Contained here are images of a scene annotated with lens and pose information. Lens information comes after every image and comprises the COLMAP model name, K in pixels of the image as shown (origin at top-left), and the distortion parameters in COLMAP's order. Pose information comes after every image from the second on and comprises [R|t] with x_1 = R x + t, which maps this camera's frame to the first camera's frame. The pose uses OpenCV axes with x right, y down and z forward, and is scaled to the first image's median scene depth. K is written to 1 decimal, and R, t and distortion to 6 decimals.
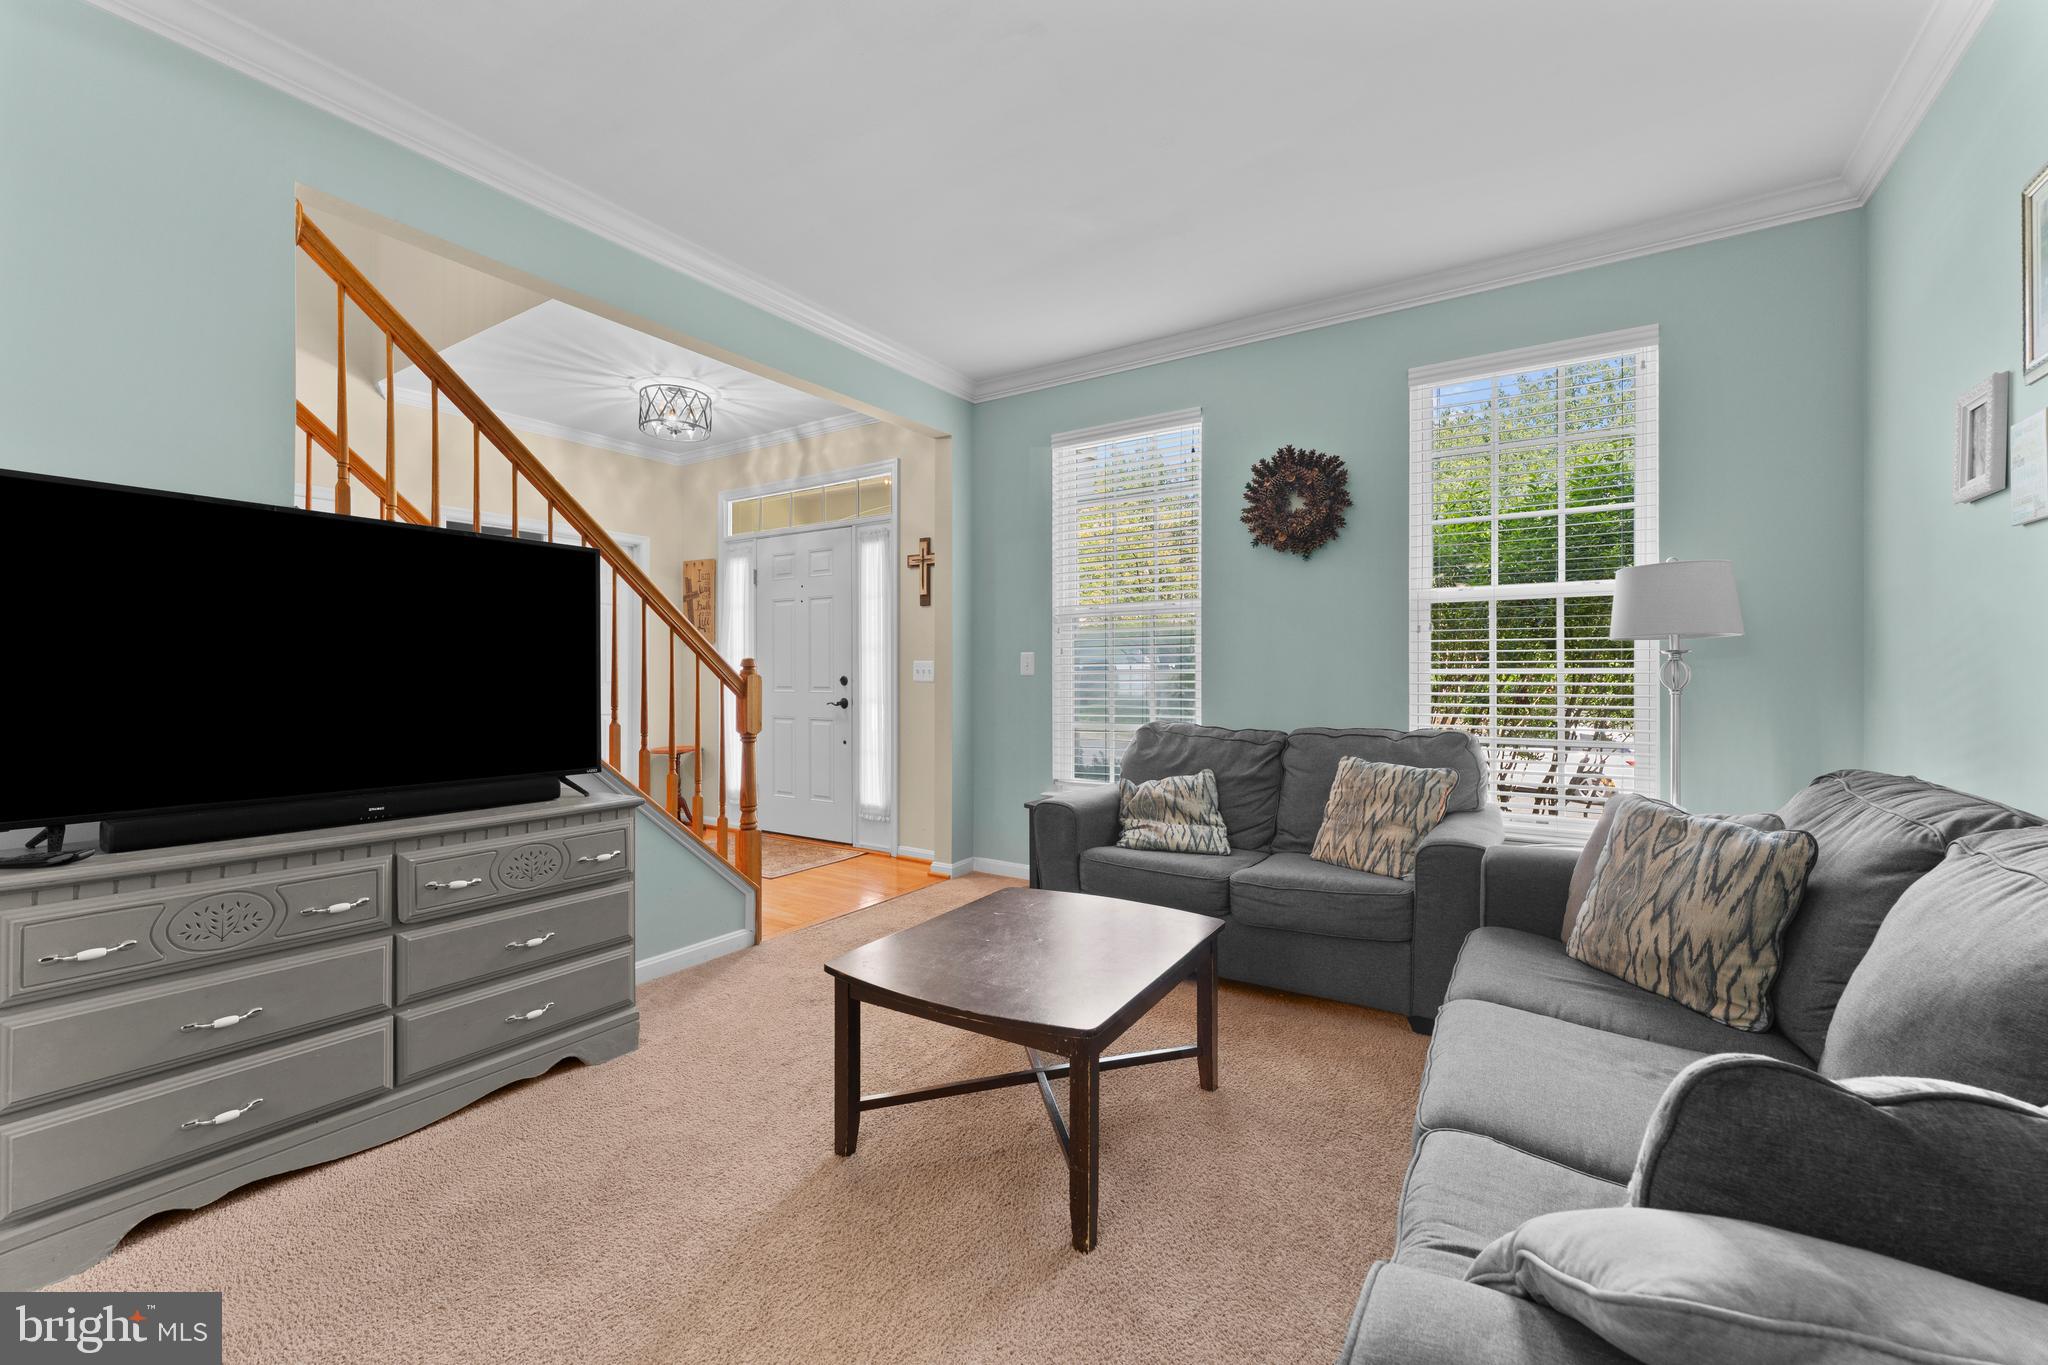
lens RADIAL K [[832.1, 0, 1033.7], [0, 832.1, 679.0], [0, 0, 1]] dist [0.001053, -0.000213]
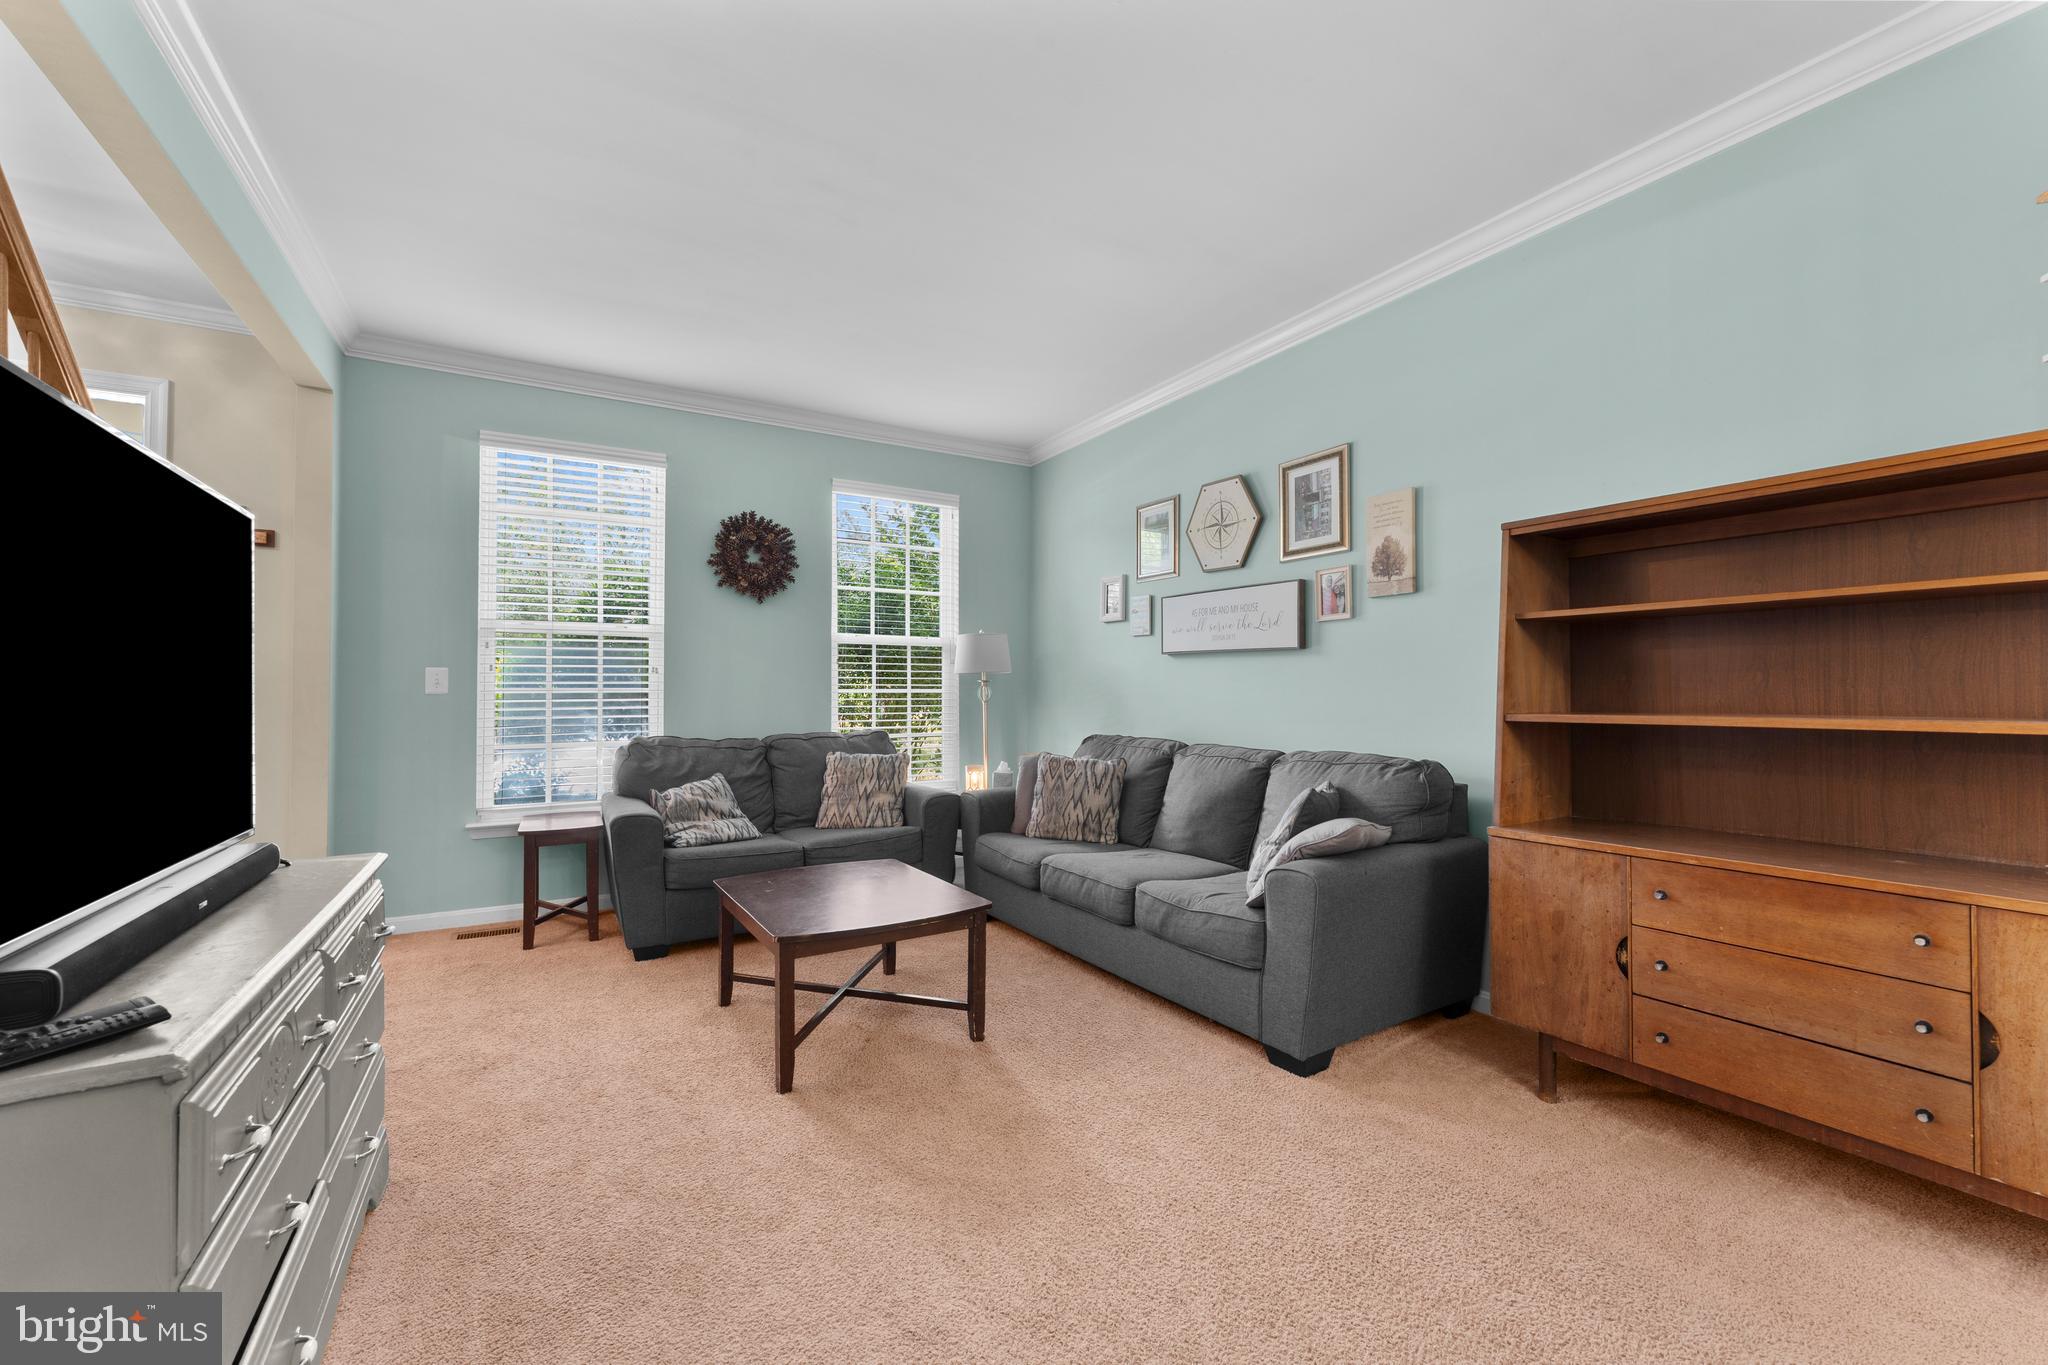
lens RADIAL K [[816.2, 0, 1019.1], [0, 816.2, 683.7], [0, 0, 1]] dist [-0.000887, -0.000534]
pose [[0.446909, 0.008810, 0.894536, -0.570194], [0.004247, 0.999919, -0.011970, -0.002968], [-0.894569, 0.009148, 0.446836, 0.083599]]
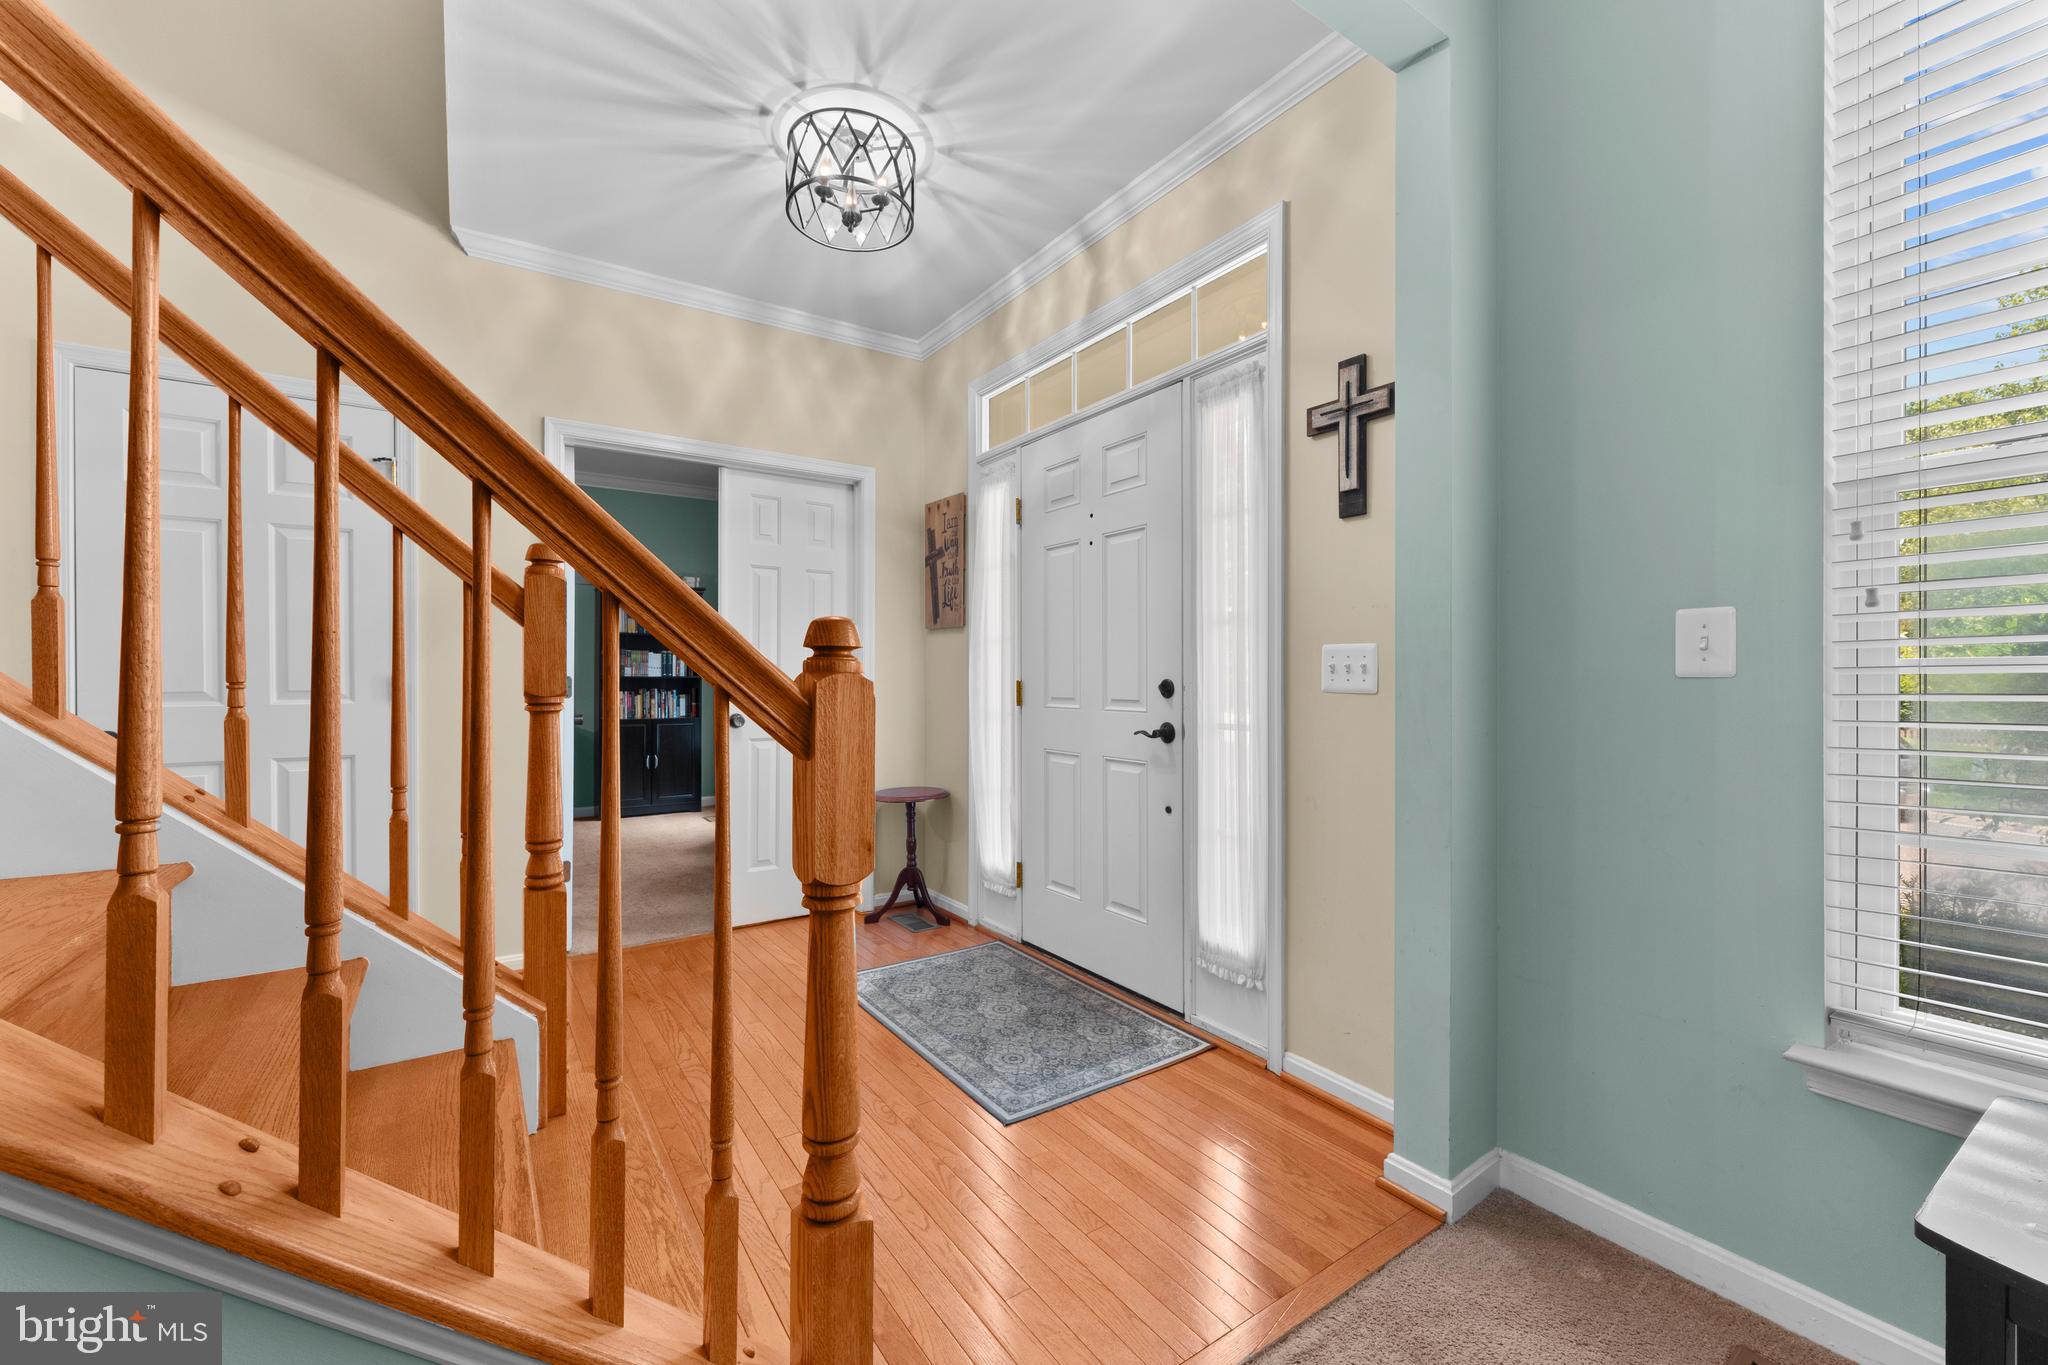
lens RADIAL K [[816.2, 0, 1019.1], [0, 816.2, 683.7], [0, 0, 1]] dist [-0.000887, -0.000534]
pose [[0.917254, 0.000612, -0.398301, -0.149221], [0.000080, 0.999999, 0.001721, -0.002195], [0.398302, -0.001611, 0.917253, 0.672321]]
